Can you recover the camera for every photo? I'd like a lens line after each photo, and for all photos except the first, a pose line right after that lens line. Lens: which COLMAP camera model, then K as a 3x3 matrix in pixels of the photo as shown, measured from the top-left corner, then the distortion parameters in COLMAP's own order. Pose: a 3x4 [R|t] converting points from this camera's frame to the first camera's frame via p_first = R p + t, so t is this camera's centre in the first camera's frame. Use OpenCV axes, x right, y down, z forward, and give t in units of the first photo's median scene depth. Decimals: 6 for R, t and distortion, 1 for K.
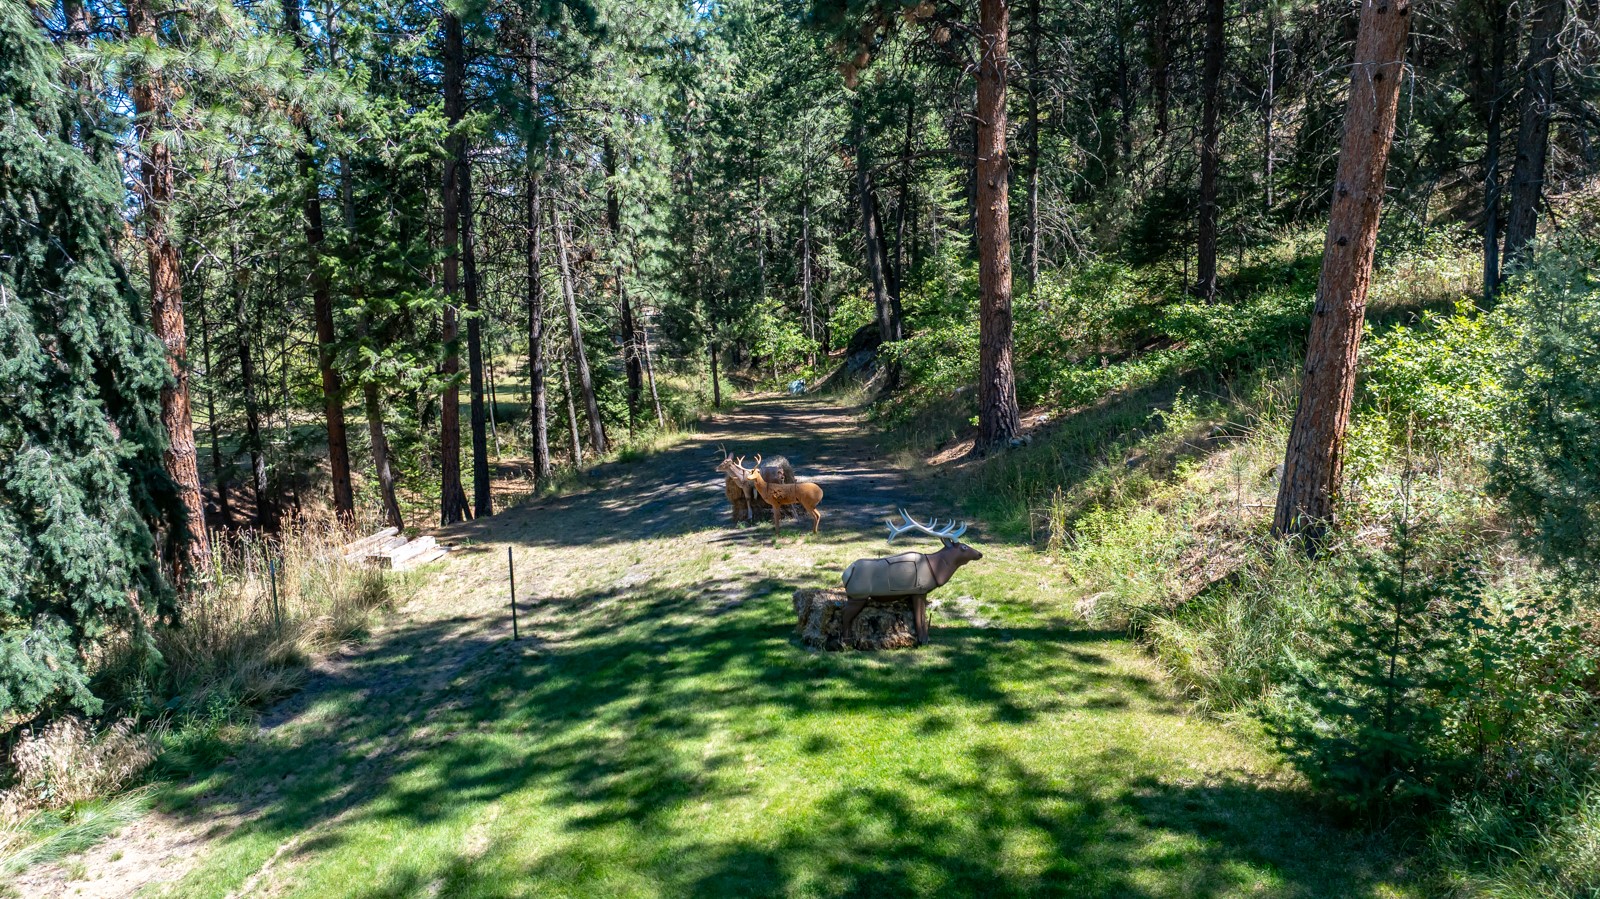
lens RADIAL K [[1131.6, 0, 801.4], [0, 1131.6, 435.6], [0, 0, 1]] dist [-0.006062, -0.035339]
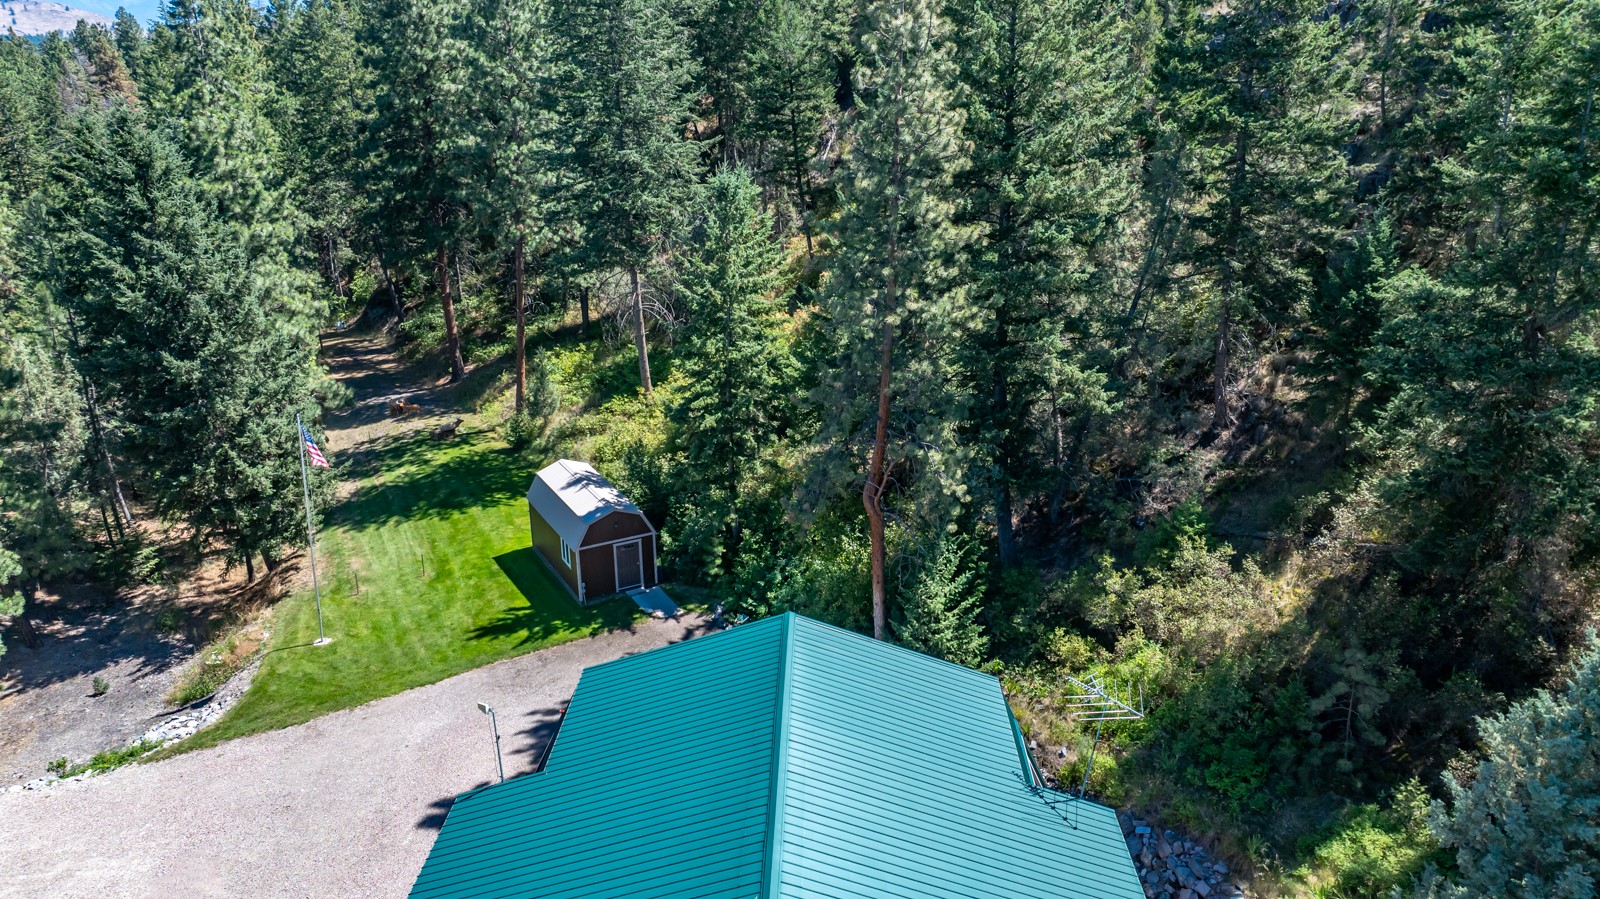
lens RADIAL K [[1134.6, 0, 800.3], [0, 1134.6, 432.6], [0, 0, 1]] dist [-0.034887, 0.035856]
pose [[0.879887, -0.146490, 0.452039, -0.720009], [0.062577, 0.978732, 0.195367, -0.648197], [-0.471044, -0.143614, 0.870341, -3.664915]]
